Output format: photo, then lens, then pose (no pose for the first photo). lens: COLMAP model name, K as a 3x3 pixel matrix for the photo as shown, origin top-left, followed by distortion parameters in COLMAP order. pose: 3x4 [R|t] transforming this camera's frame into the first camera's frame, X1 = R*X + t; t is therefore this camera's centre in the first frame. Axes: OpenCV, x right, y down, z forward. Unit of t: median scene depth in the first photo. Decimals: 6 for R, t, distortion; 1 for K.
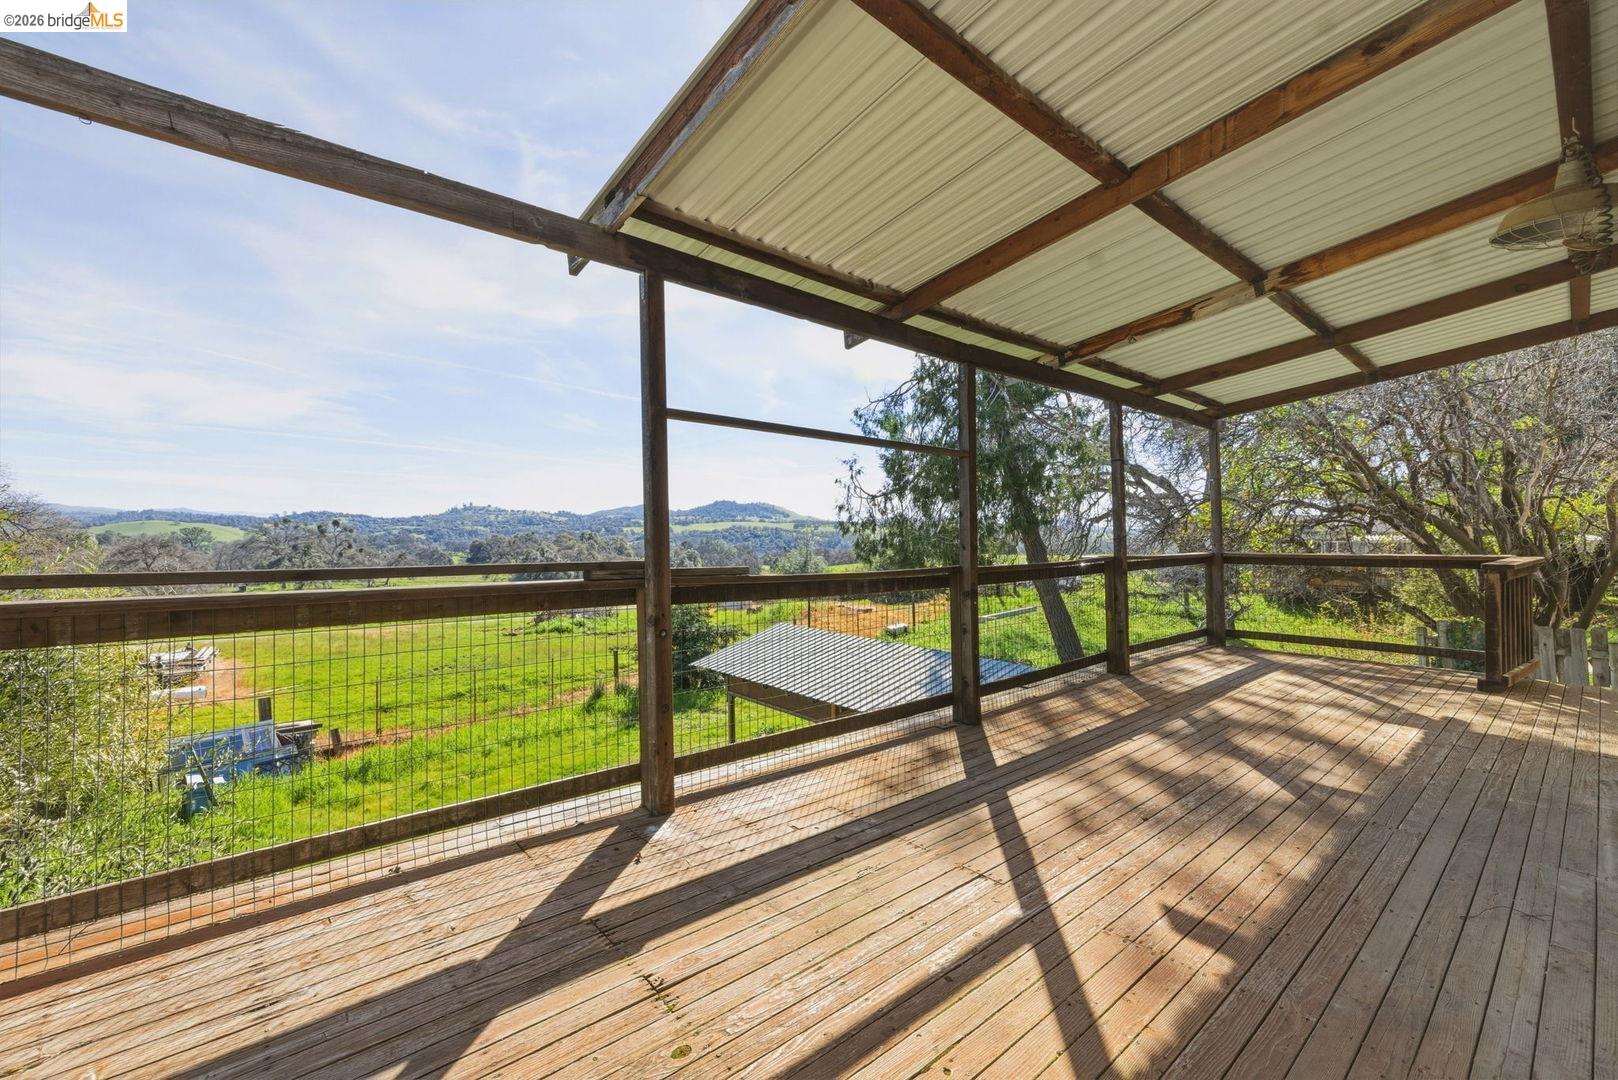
lens RADIAL K [[670.8, 0, 815.1], [0, 670.8, 535.8], [0, 0, 1]] dist [0.008559, -0.001246]
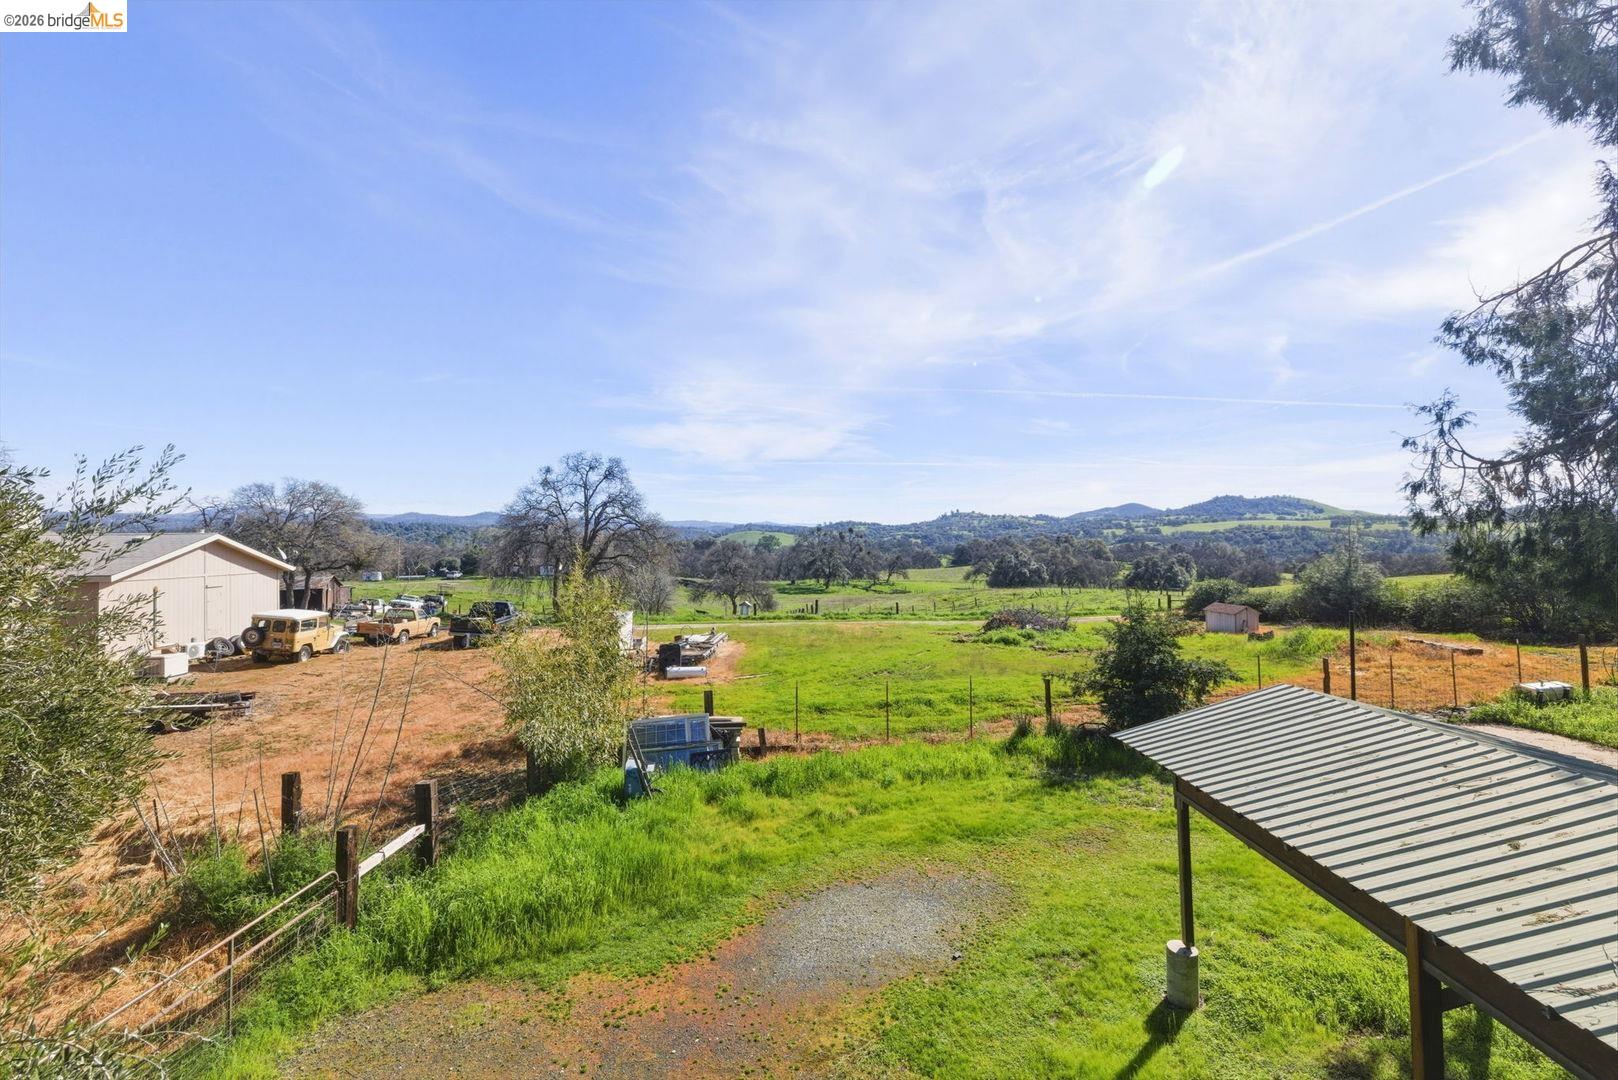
lens RADIAL K [[670.8, 0, 815.1], [0, 670.8, 535.8], [0, 0, 1]] dist [0.008559, -0.001246]
pose [[0.773888, -0.012817, -0.633193, 0.003796], [0.009812, 0.999918, -0.008249, 0.000821], [0.633247, 0.000171, 0.773950, 0.183516]]
